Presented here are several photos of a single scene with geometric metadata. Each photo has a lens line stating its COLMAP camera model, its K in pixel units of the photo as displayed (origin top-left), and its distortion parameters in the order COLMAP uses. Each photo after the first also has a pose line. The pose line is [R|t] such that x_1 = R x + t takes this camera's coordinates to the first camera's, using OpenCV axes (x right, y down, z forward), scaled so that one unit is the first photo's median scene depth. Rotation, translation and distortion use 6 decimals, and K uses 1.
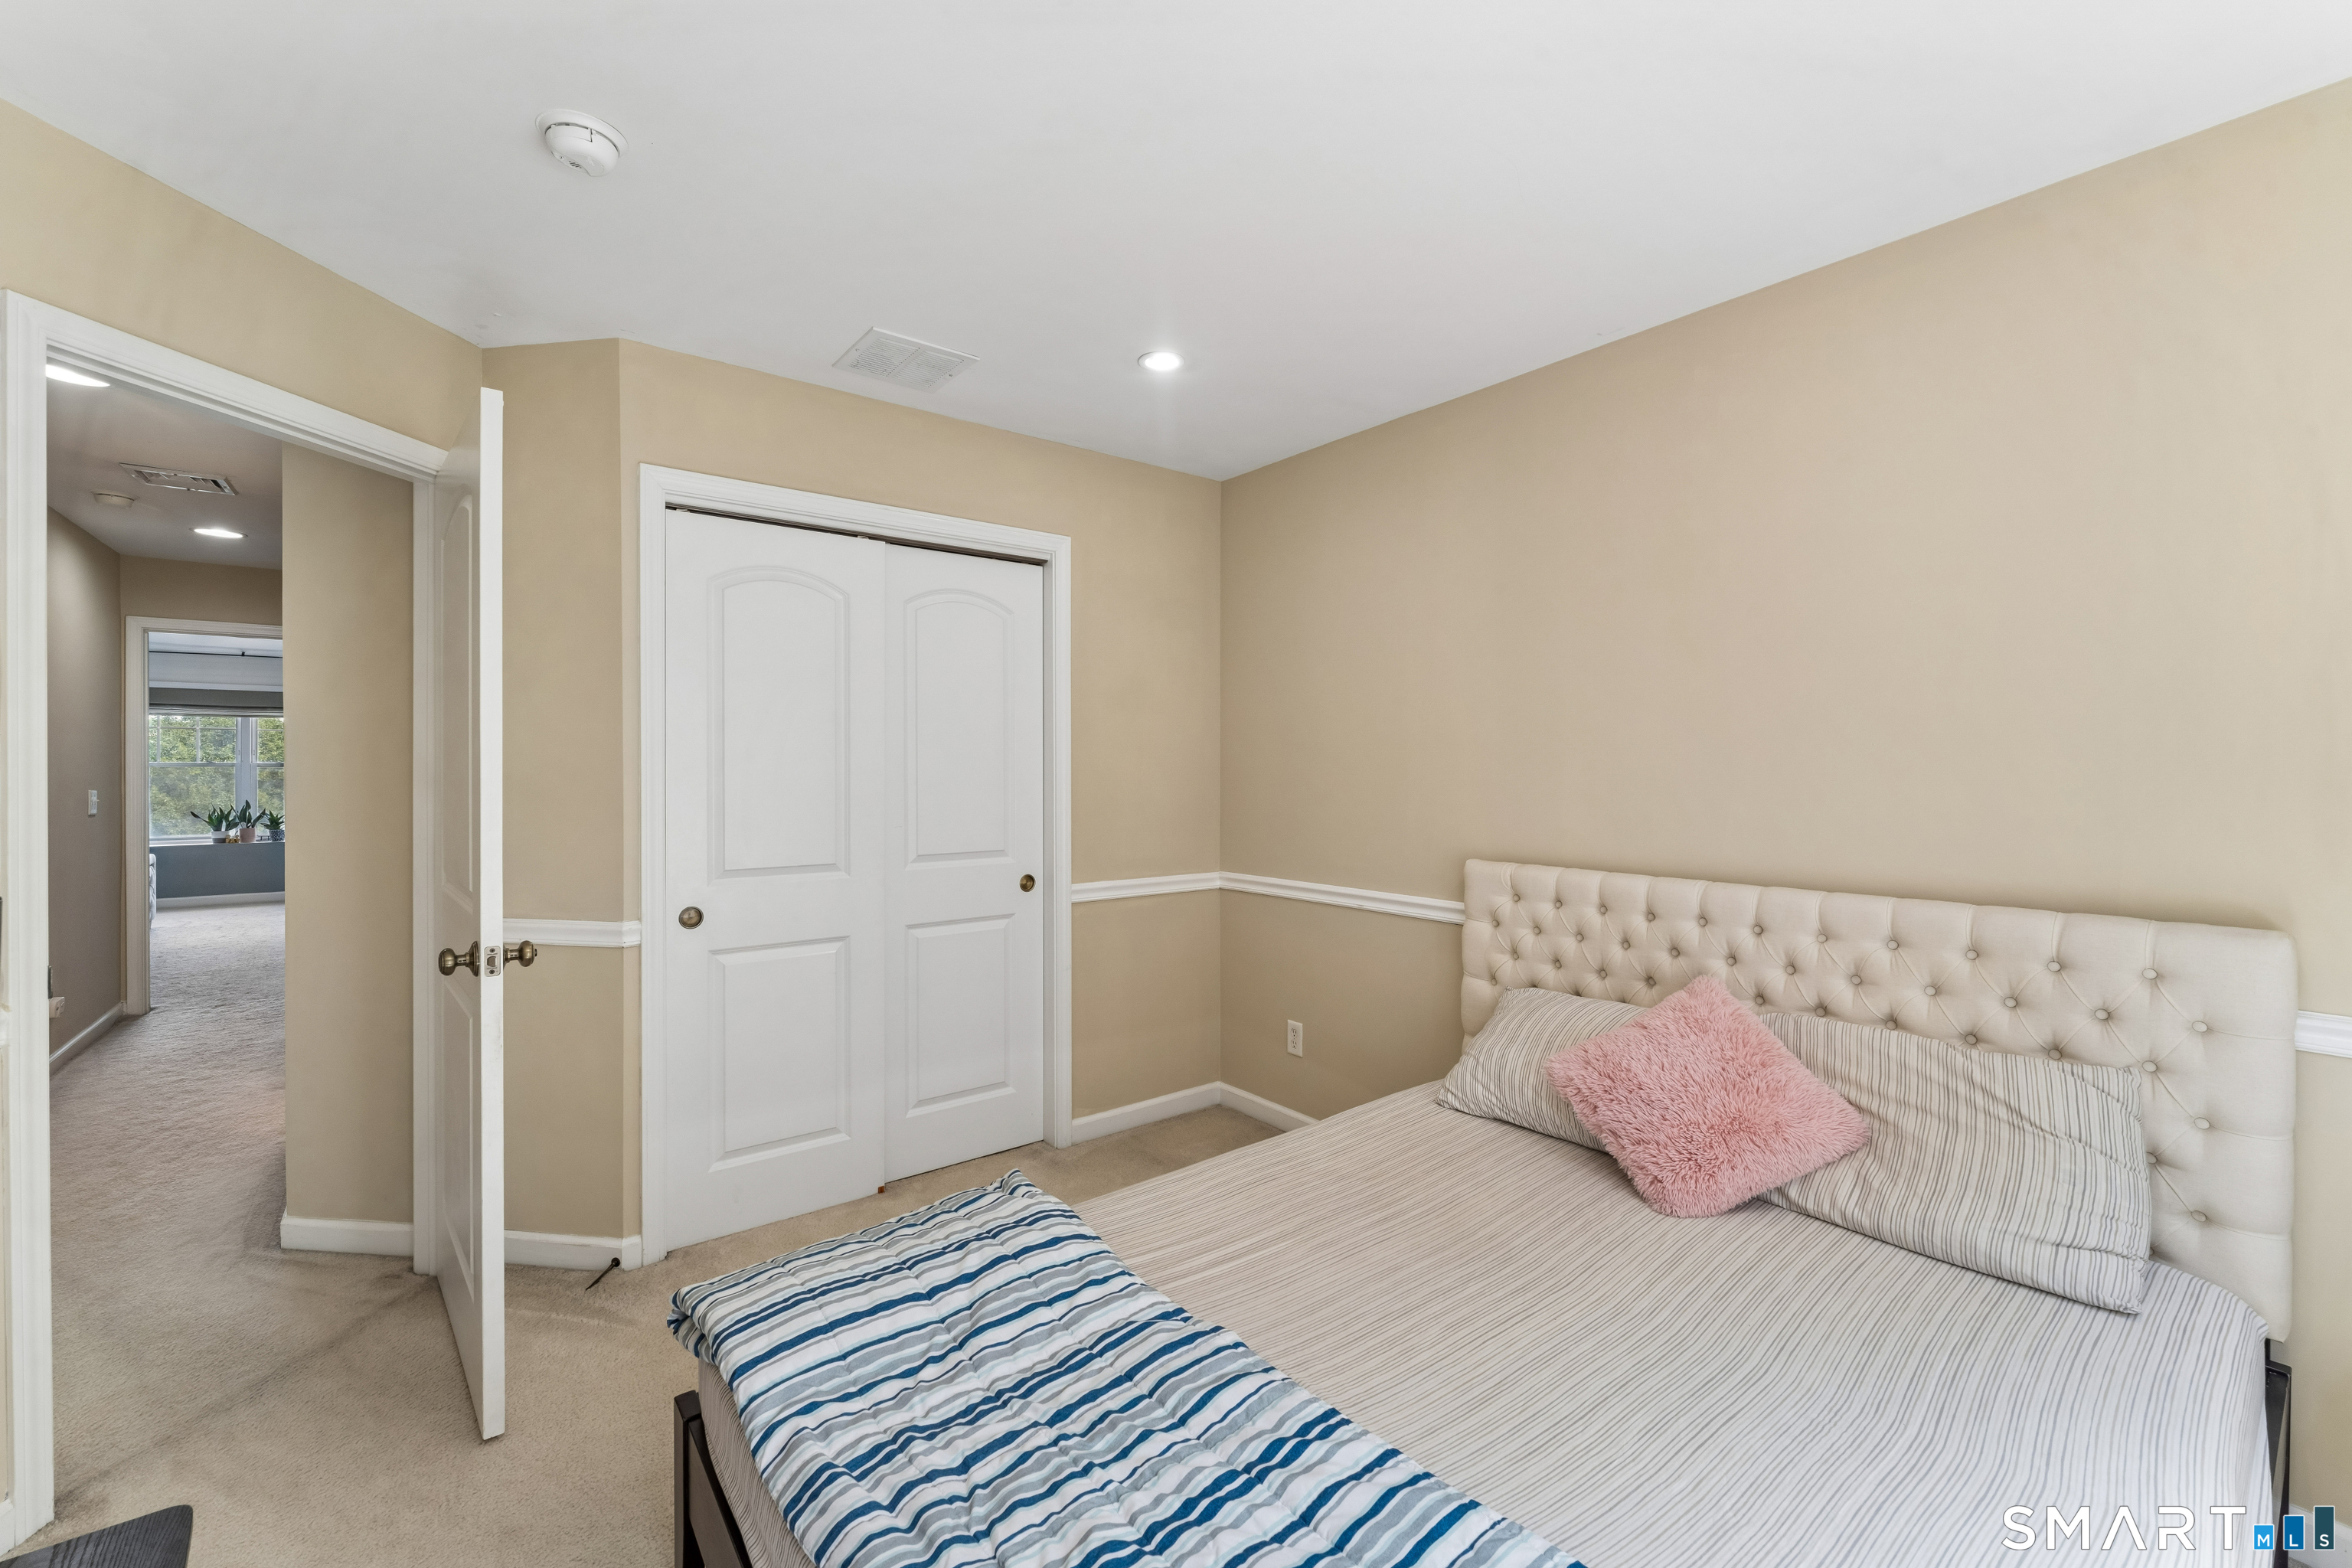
lens RADIAL K [[929.2, 0, 1176.0], [0, 929.2, 784.0], [0, 0, 1]] dist [0.000514, 0.000099]
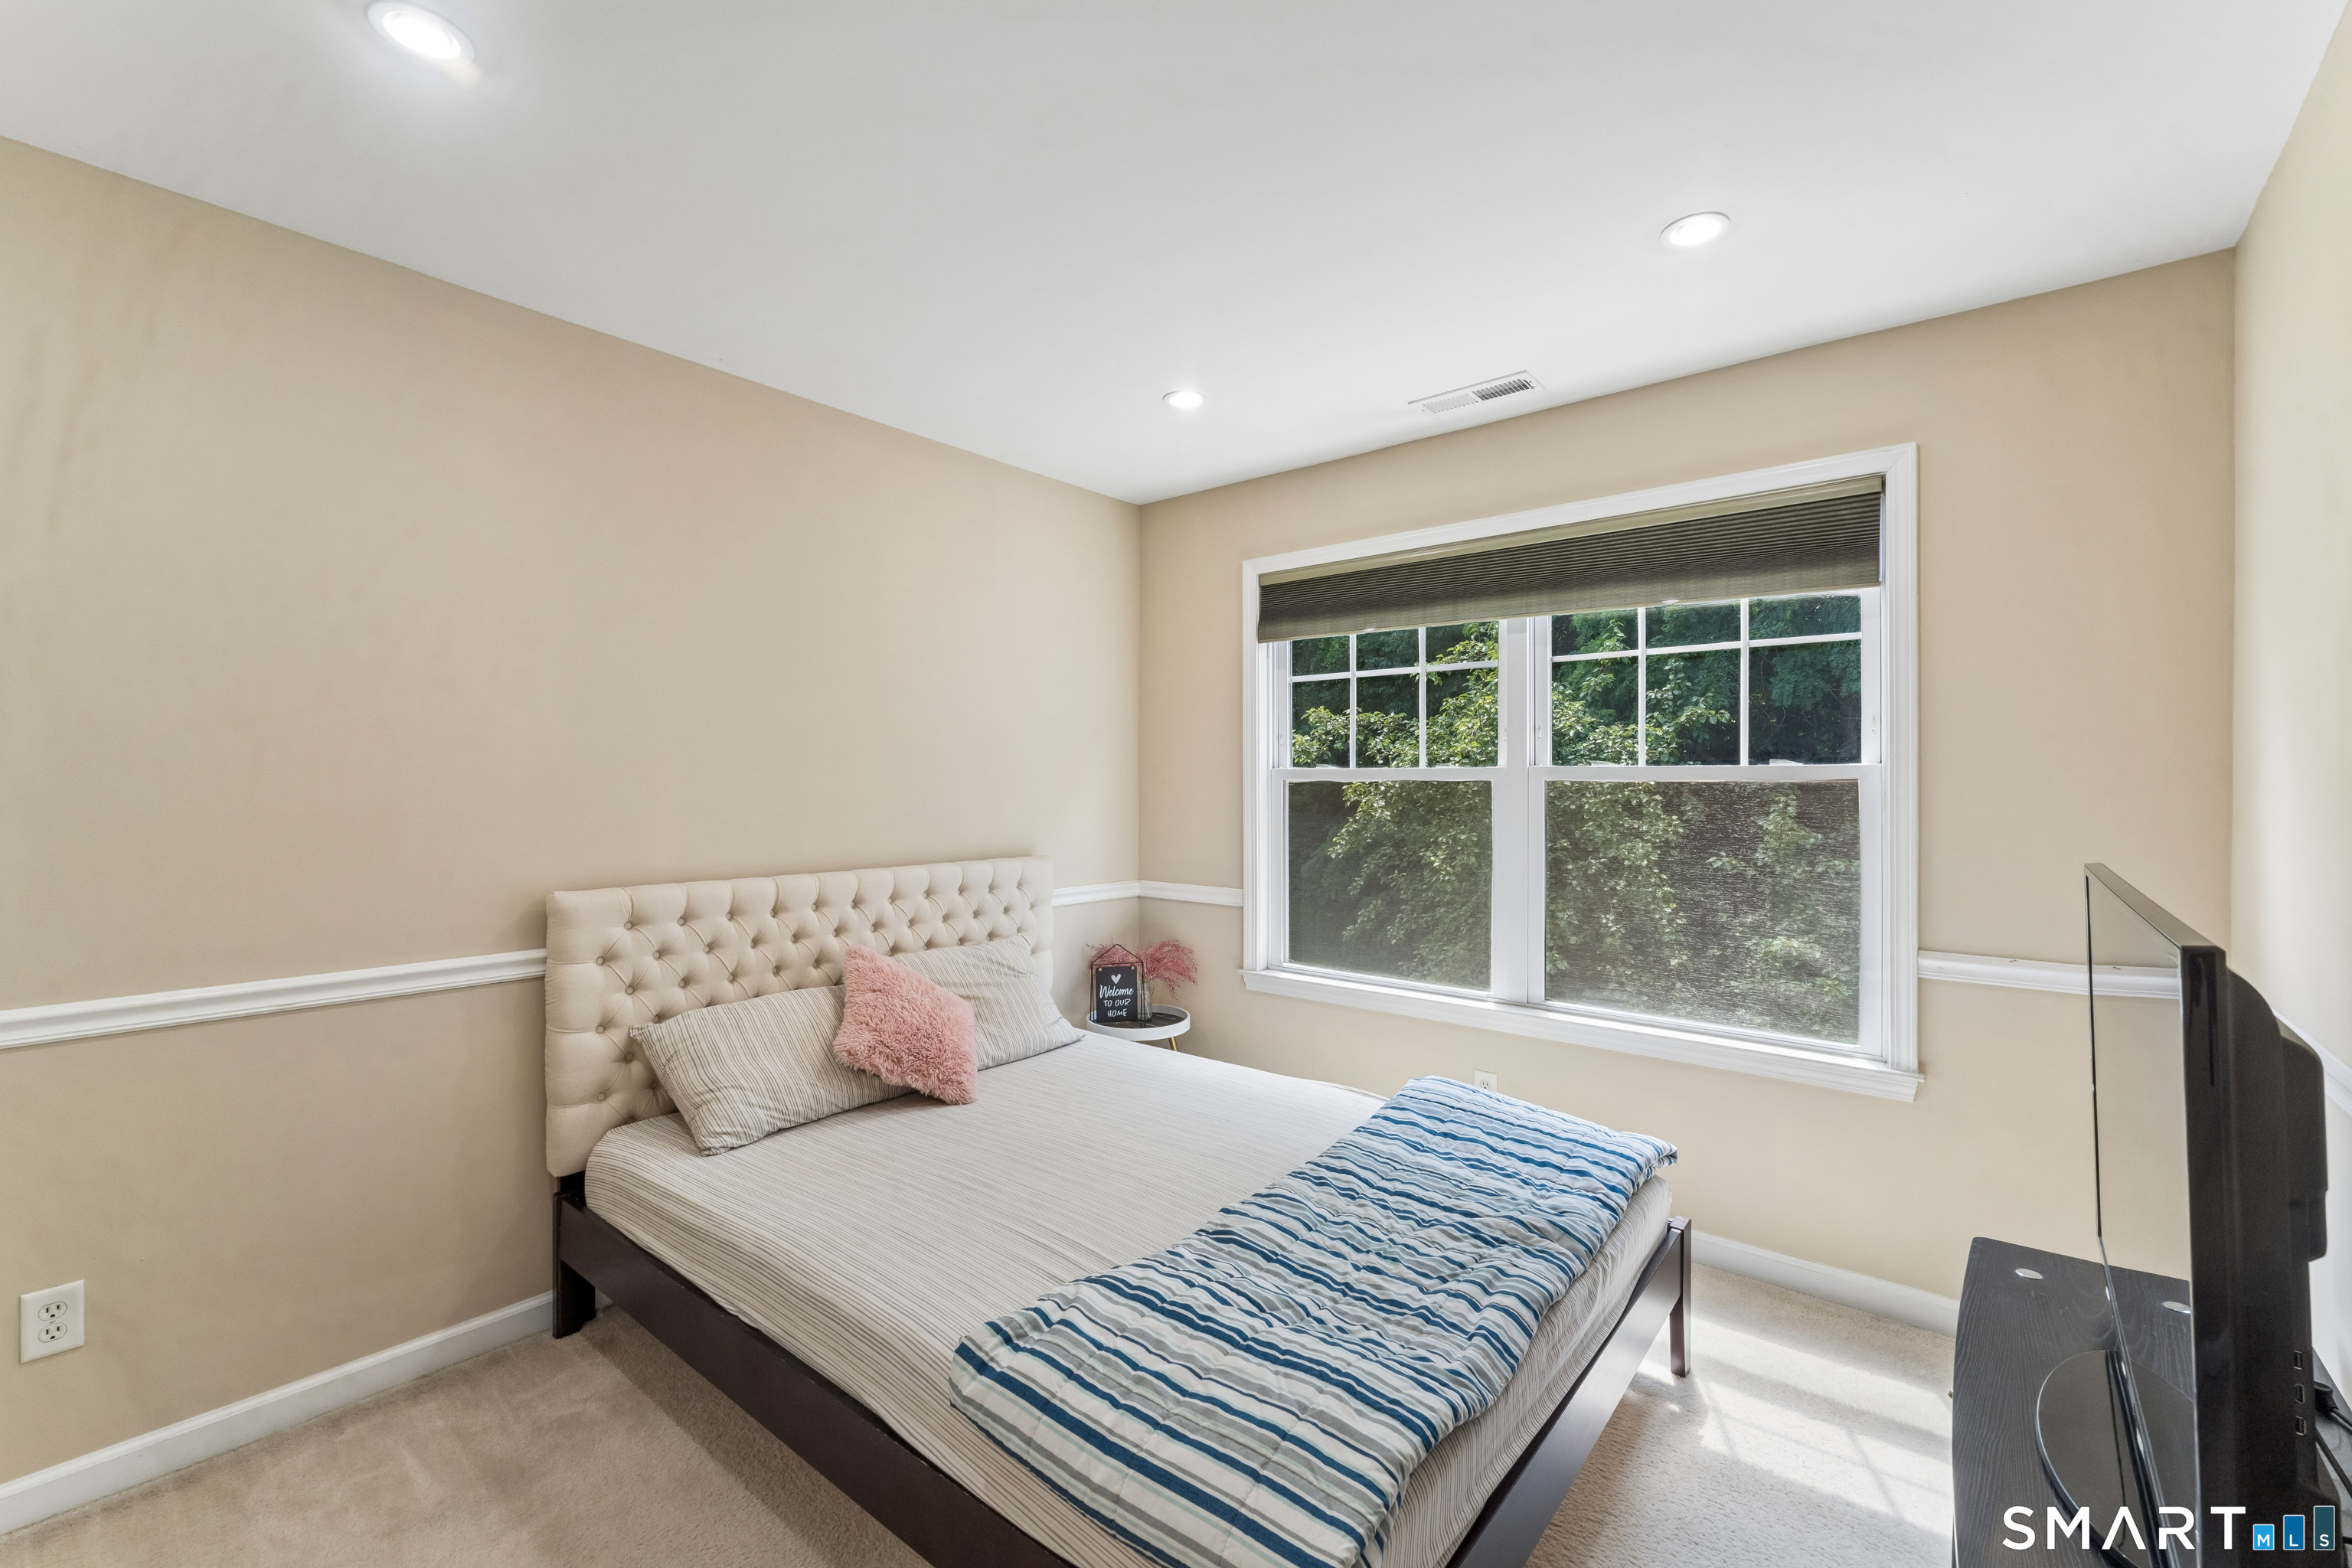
lens RADIAL K [[929.2, 0, 1176.0], [0, 929.2, 784.0], [0, 0, 1]] dist [0.000514, 0.000099]
pose [[-0.184815, -0.012315, 0.982696, -0.723367], [0.006794, 0.999882, 0.013808, -0.028260], [-0.982750, 0.009229, -0.184710, 0.758714]]
